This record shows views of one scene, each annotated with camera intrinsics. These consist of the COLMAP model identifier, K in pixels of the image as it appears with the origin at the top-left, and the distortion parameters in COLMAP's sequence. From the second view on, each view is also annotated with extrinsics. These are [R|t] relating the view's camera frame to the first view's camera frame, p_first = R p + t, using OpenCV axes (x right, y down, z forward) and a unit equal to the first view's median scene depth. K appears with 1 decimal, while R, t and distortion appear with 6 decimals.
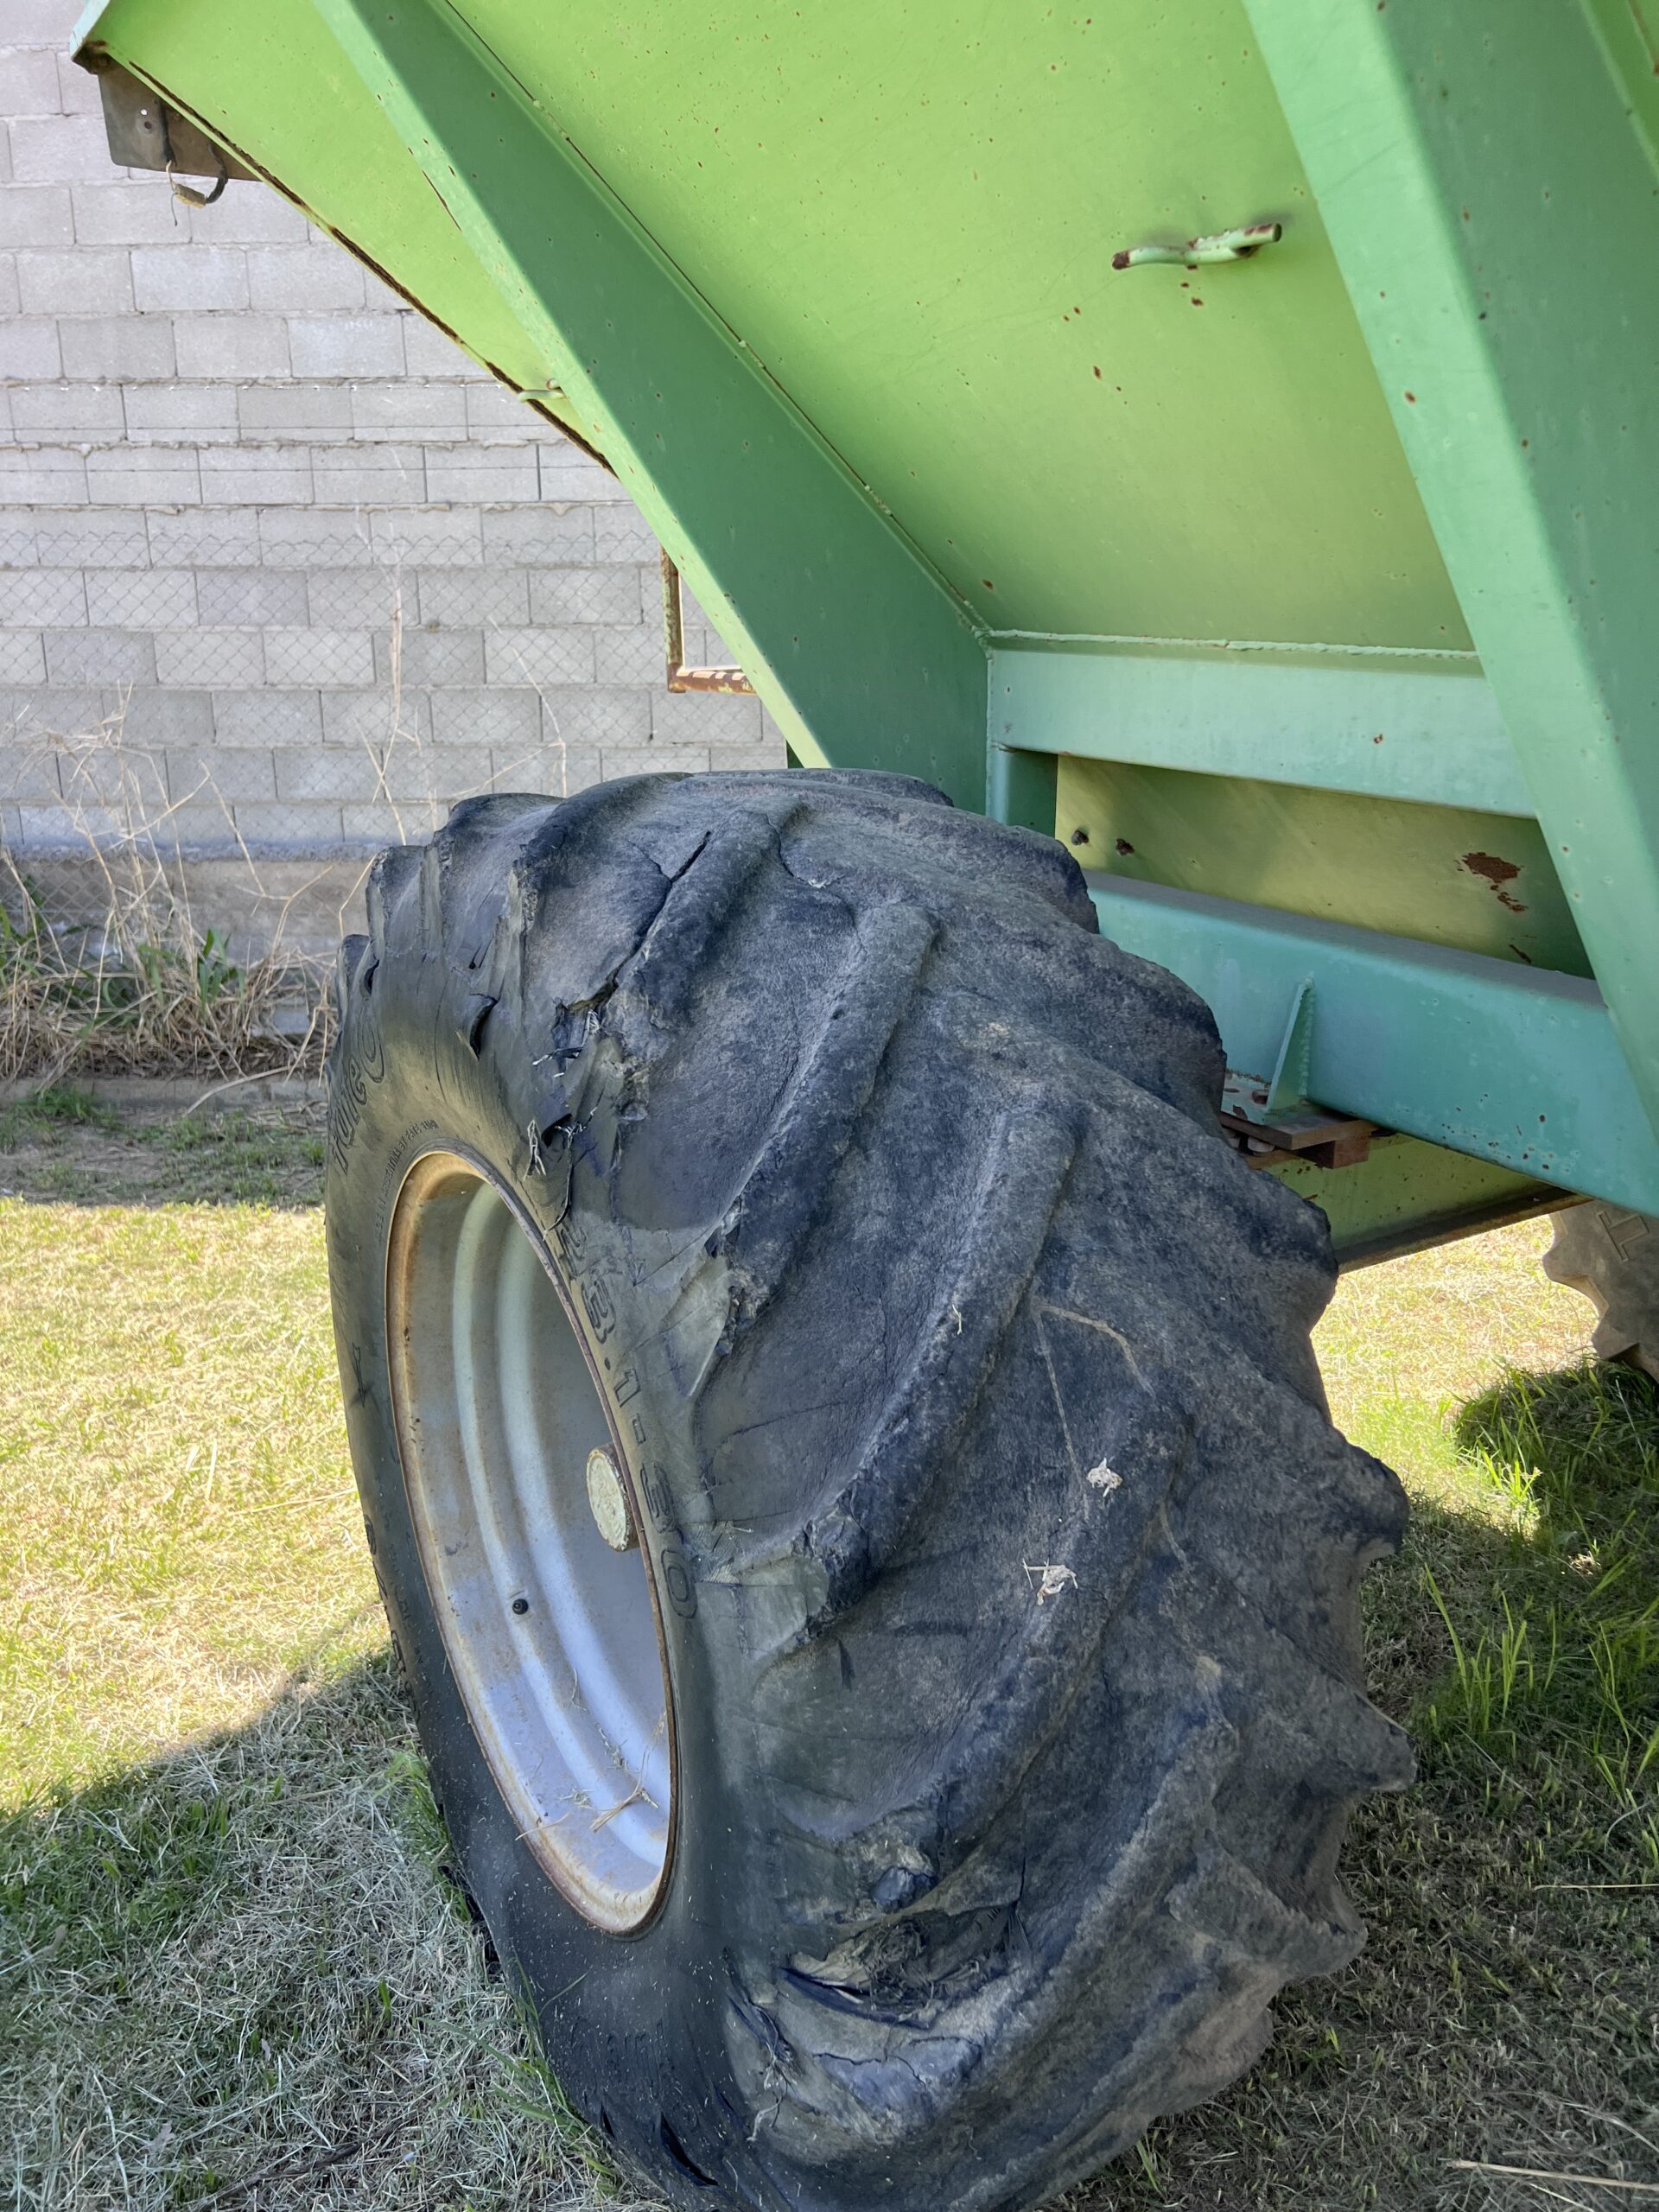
lens RADIAL K [[1661.0, 0, 830.9], [0, 1661.0, 1111.7], [0, 0, 1]] dist [0.010945, 0.006379]
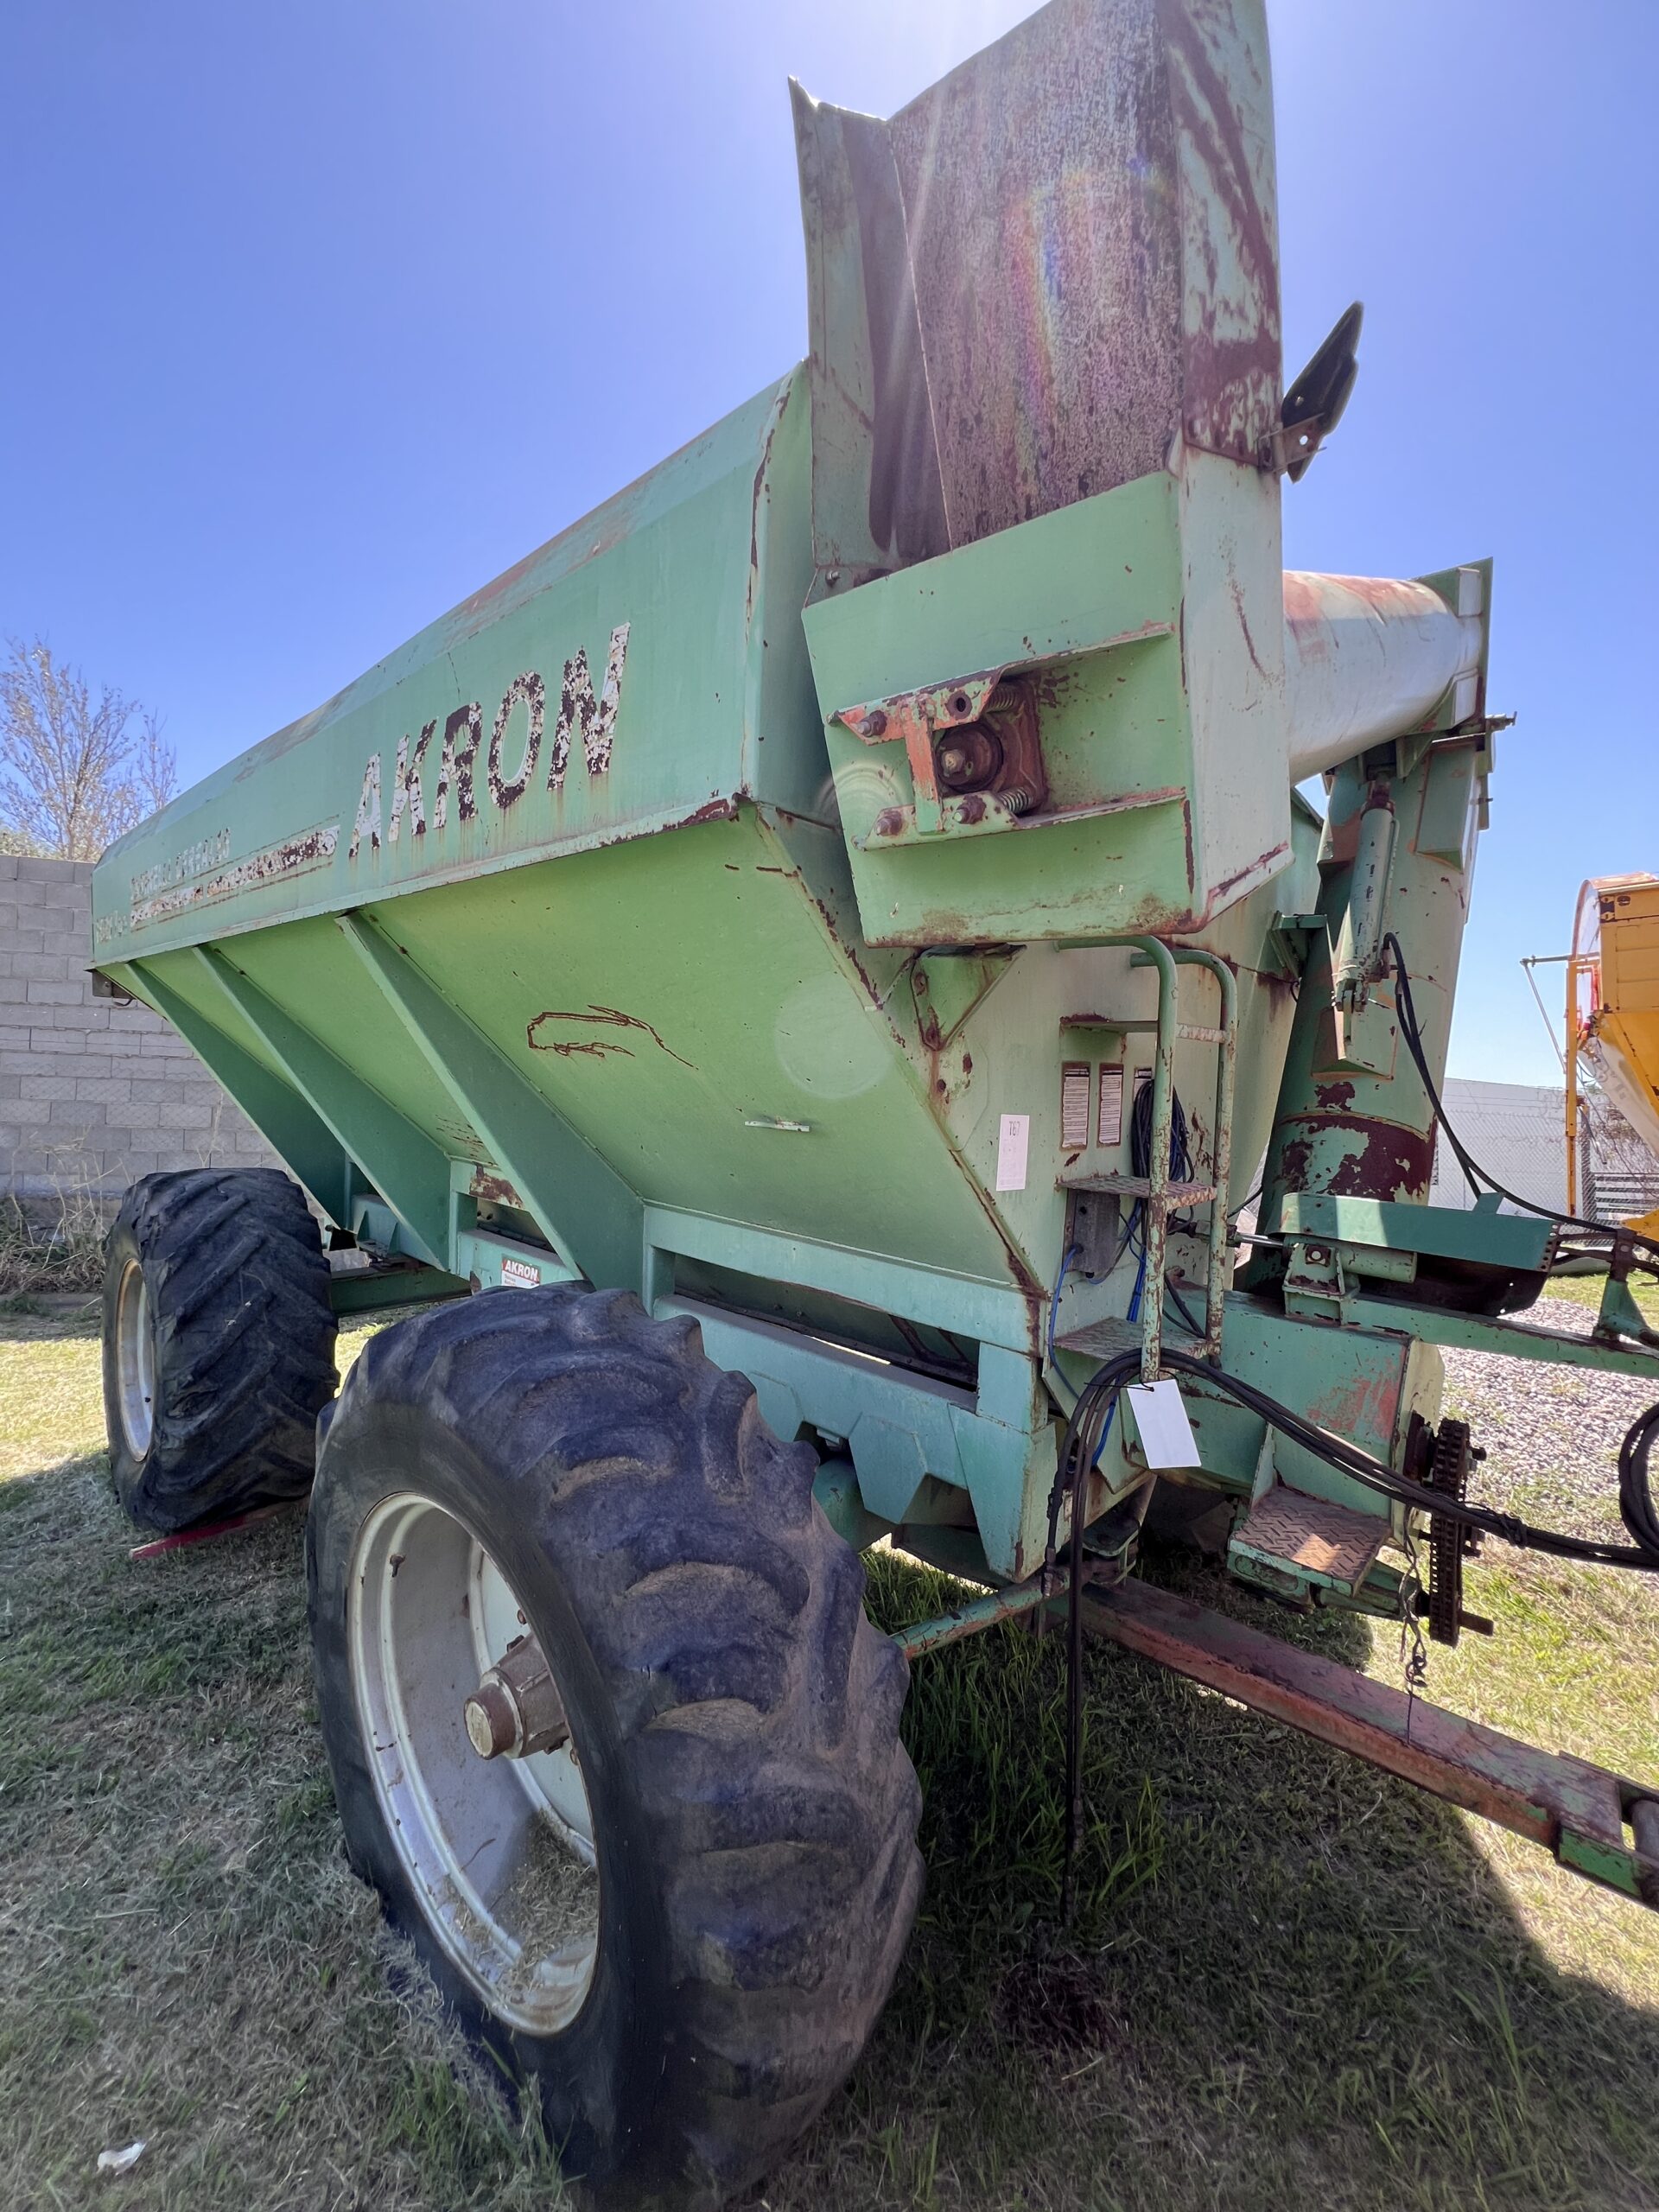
lens RADIAL K [[884.1, 0, 831.8], [0, 884.1, 1100.9], [0, 0, 1]] dist [0.000024, 0.000069]
pose [[0.958020, 0.040997, 0.283755, 0.546156], [0.037898, 0.962930, -0.267074, 0.205785], [-0.284185, 0.266616, 0.920953, -1.107439]]
